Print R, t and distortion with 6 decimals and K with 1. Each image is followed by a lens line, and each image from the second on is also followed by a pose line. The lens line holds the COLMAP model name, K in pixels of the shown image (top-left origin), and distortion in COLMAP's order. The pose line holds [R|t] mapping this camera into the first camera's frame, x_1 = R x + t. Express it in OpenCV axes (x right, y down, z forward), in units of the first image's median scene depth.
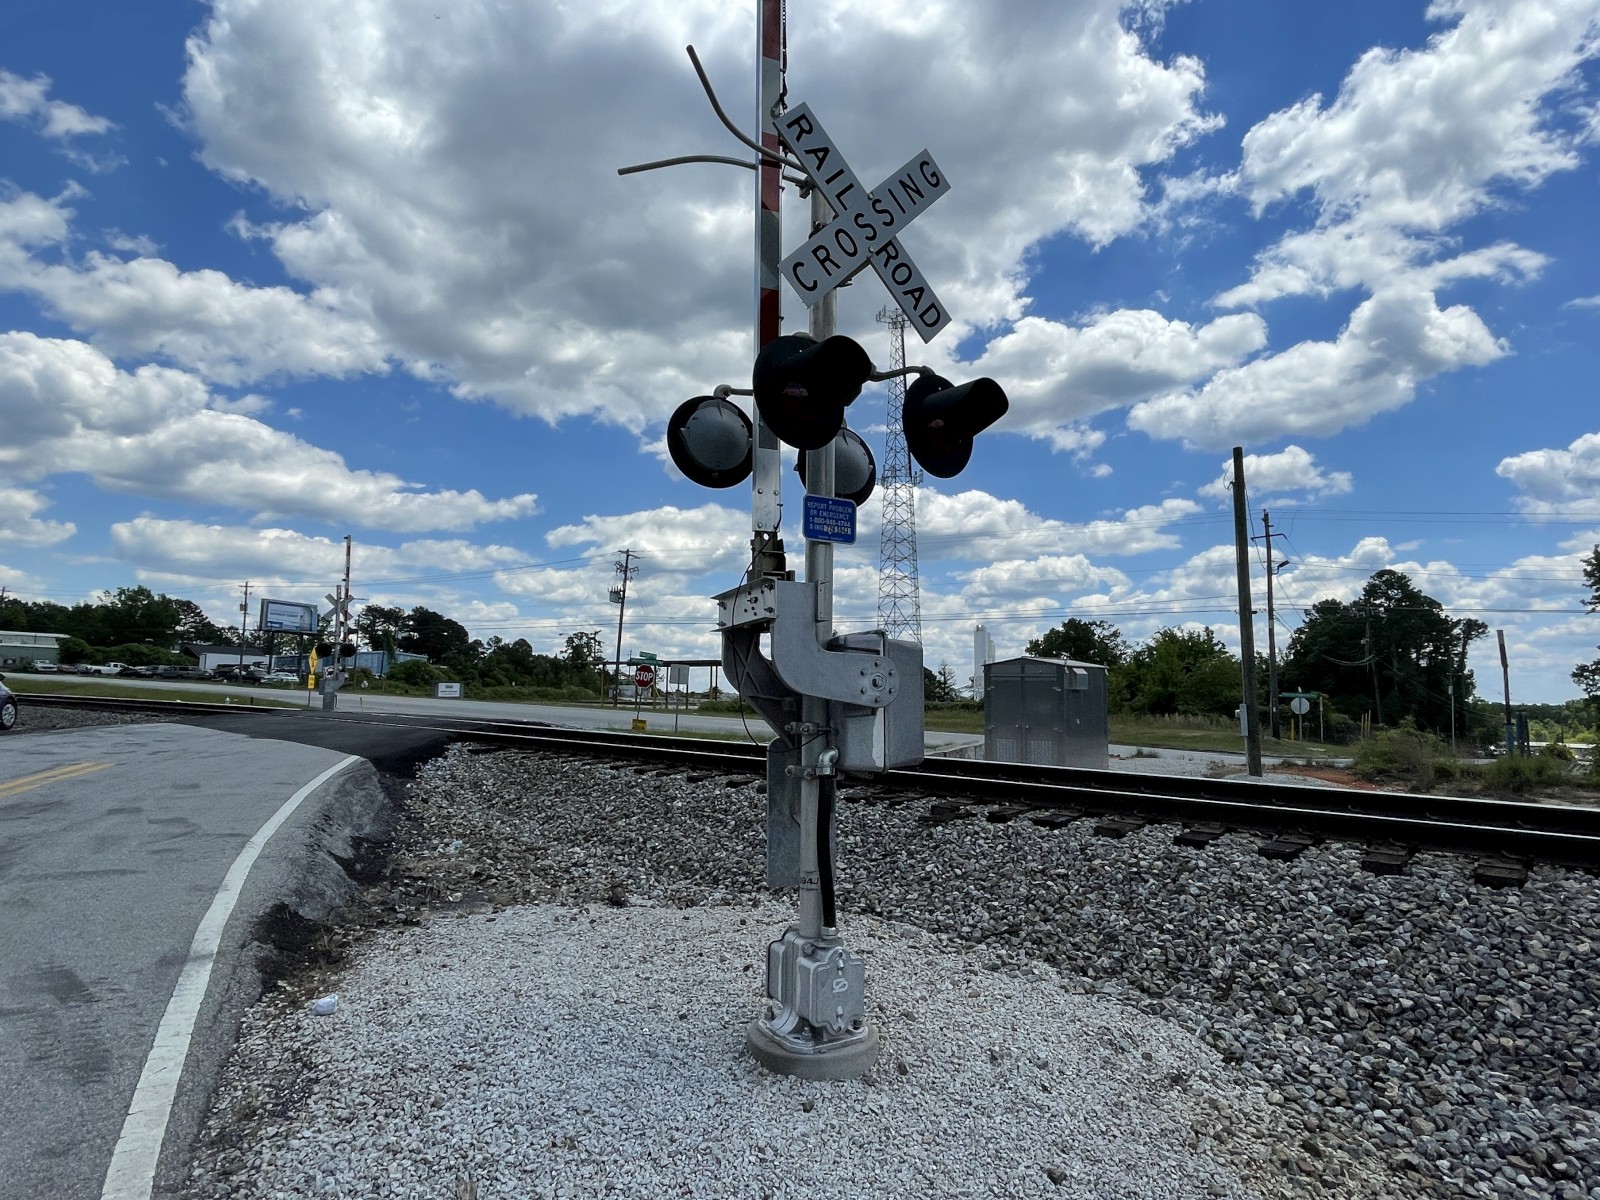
lens RADIAL K [[859.6, 0, 808.0], [0, 859.6, 598.5], [0, 0, 1]] dist [0.000398, -0.001969]
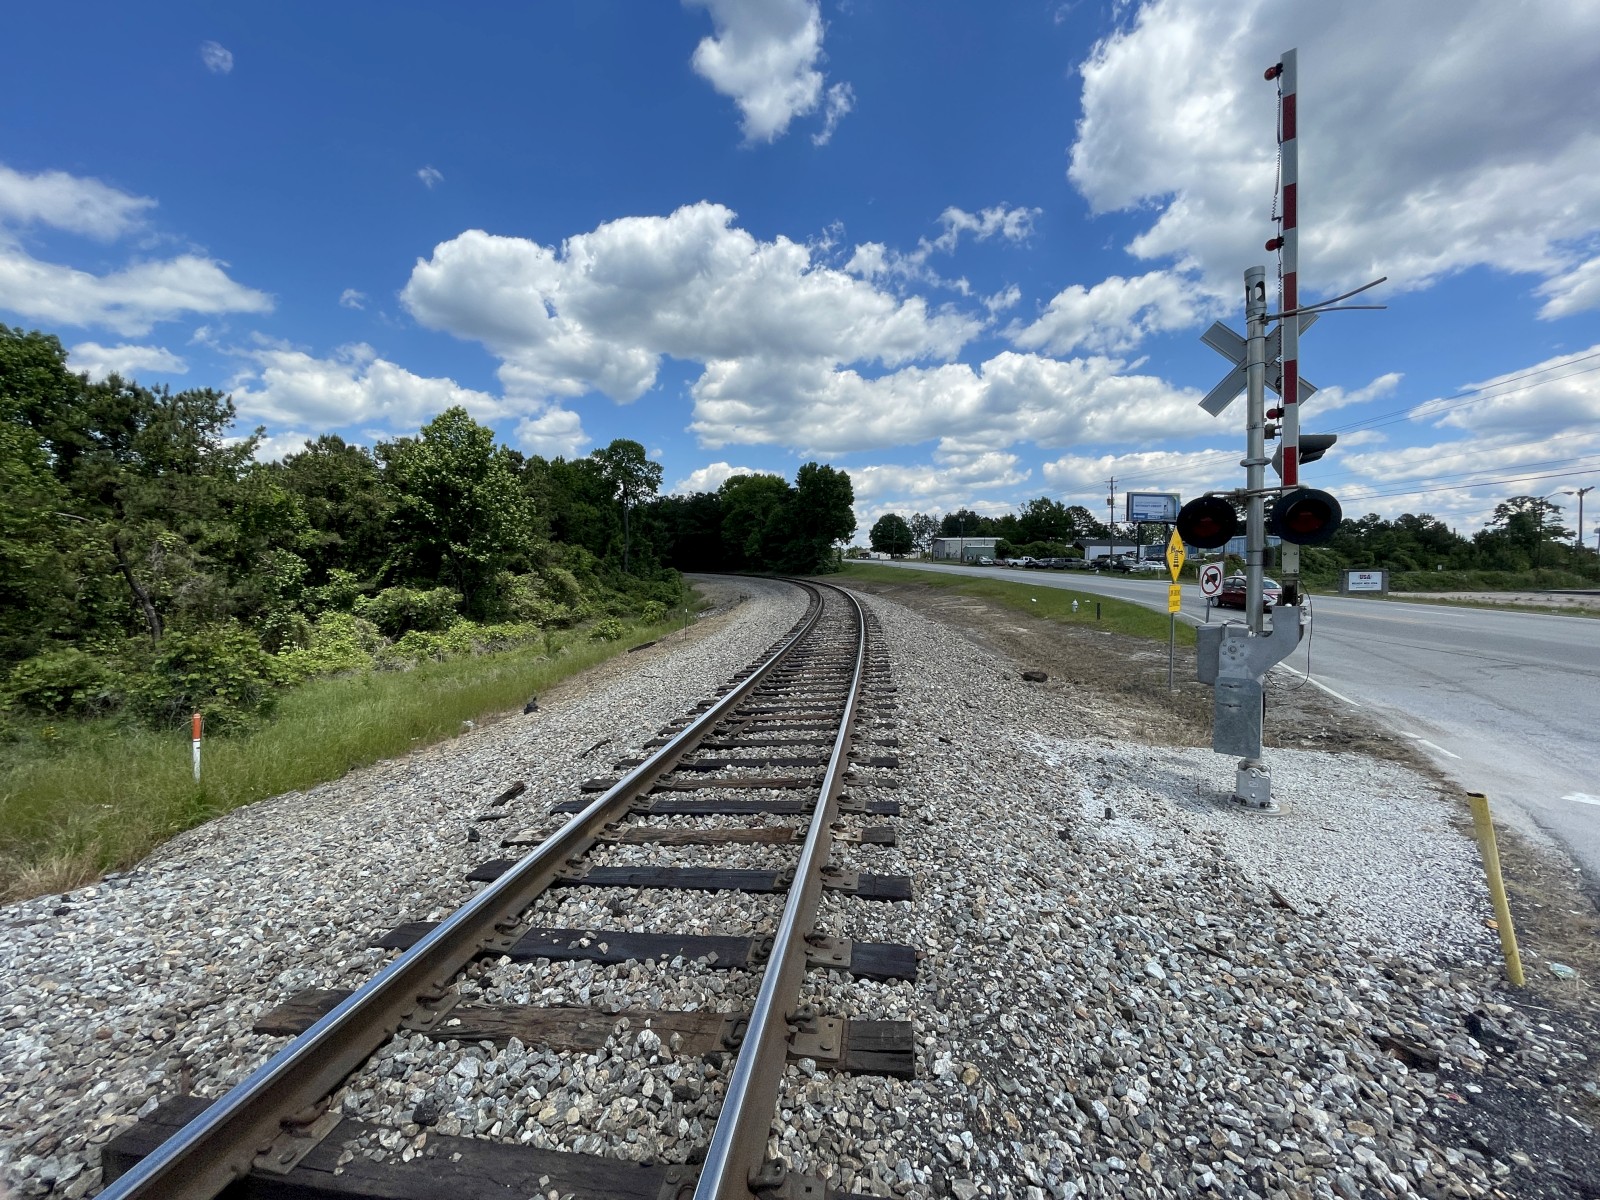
lens RADIAL K [[632.5, 0, 808.8], [0, 632.5, 604.3], [0, 0, 1]] dist [-0.011888, 0.002538]
pose [[0.495435, 0.033504, -0.867999, -0.237226], [0.106643, 0.989351, 0.099058, 0.028209], [0.862074, -0.141642, 0.486586, 0.414658]]
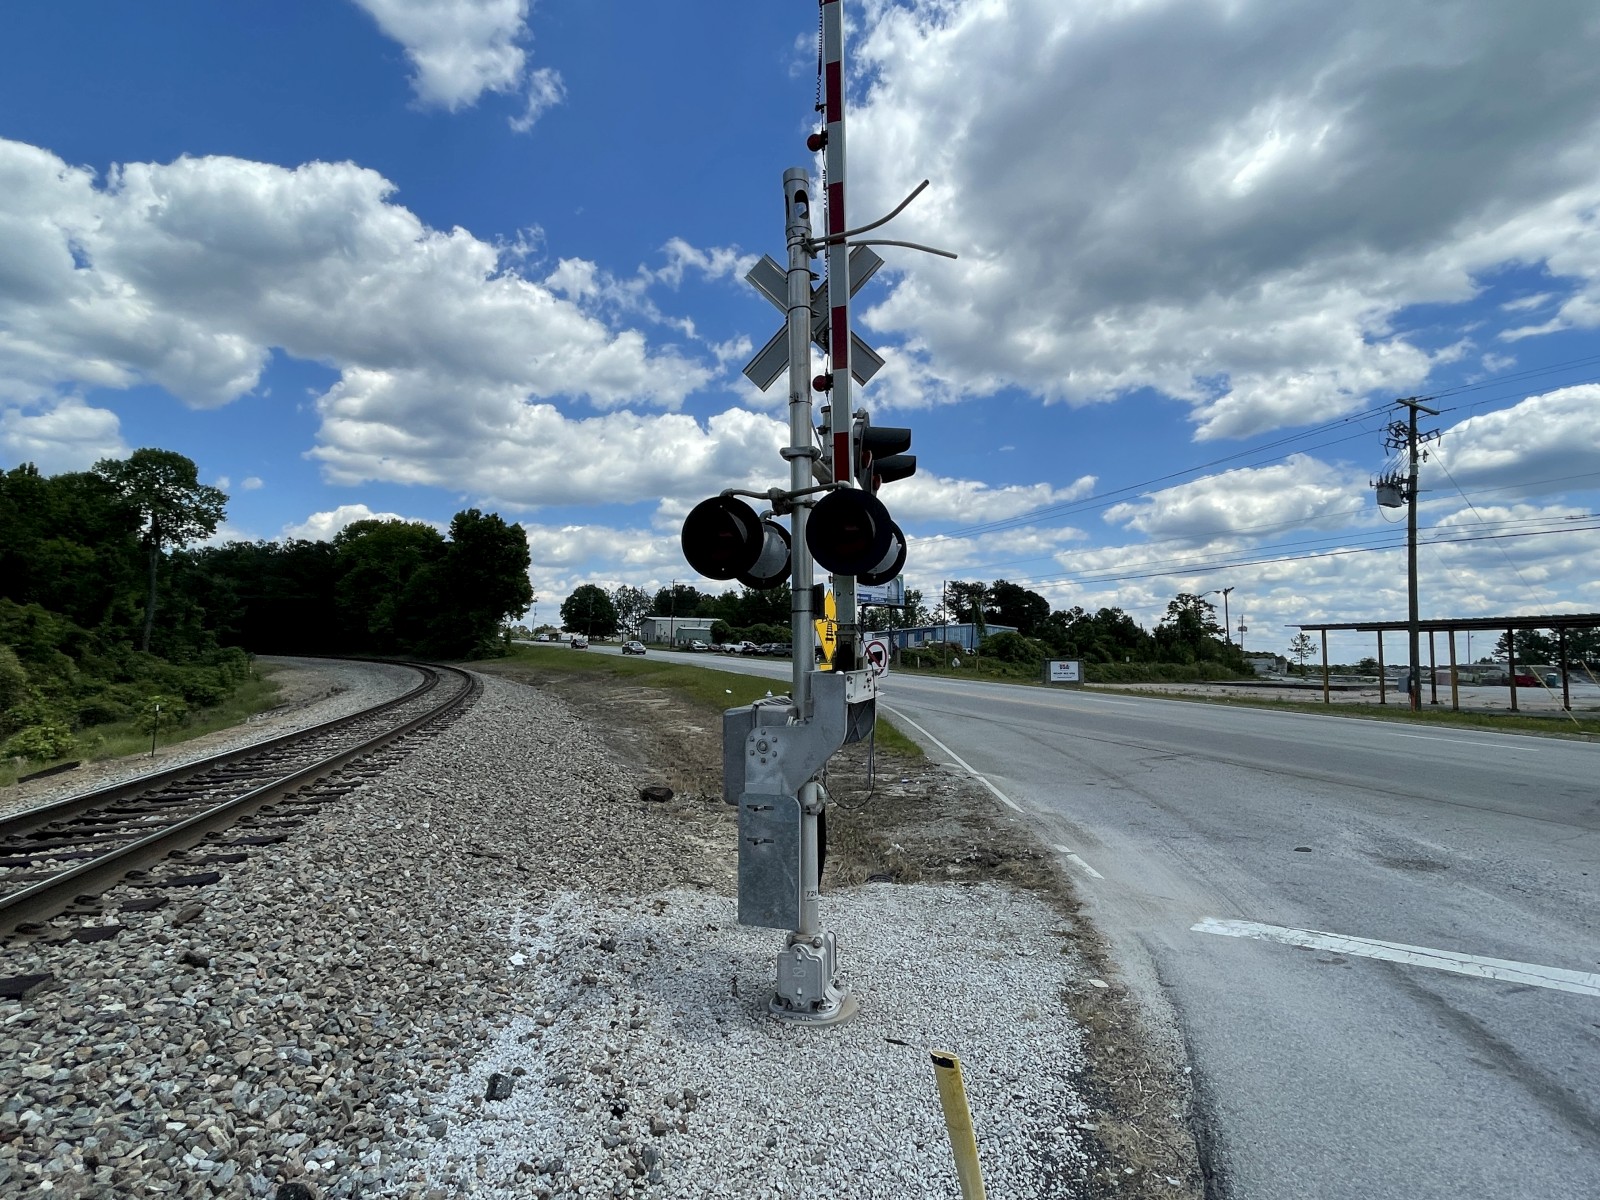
lens RADIAL K [[779.7, 0, 801.5], [0, 779.7, 619.3], [0, 0, 1]] dist [-0.005407, -0.001102]
pose [[0.784998, -0.035427, -0.618485, -0.240495], [0.068600, 0.997195, 0.029949, 0.038236], [0.615689, -0.065938, 0.785226, 0.465573]]
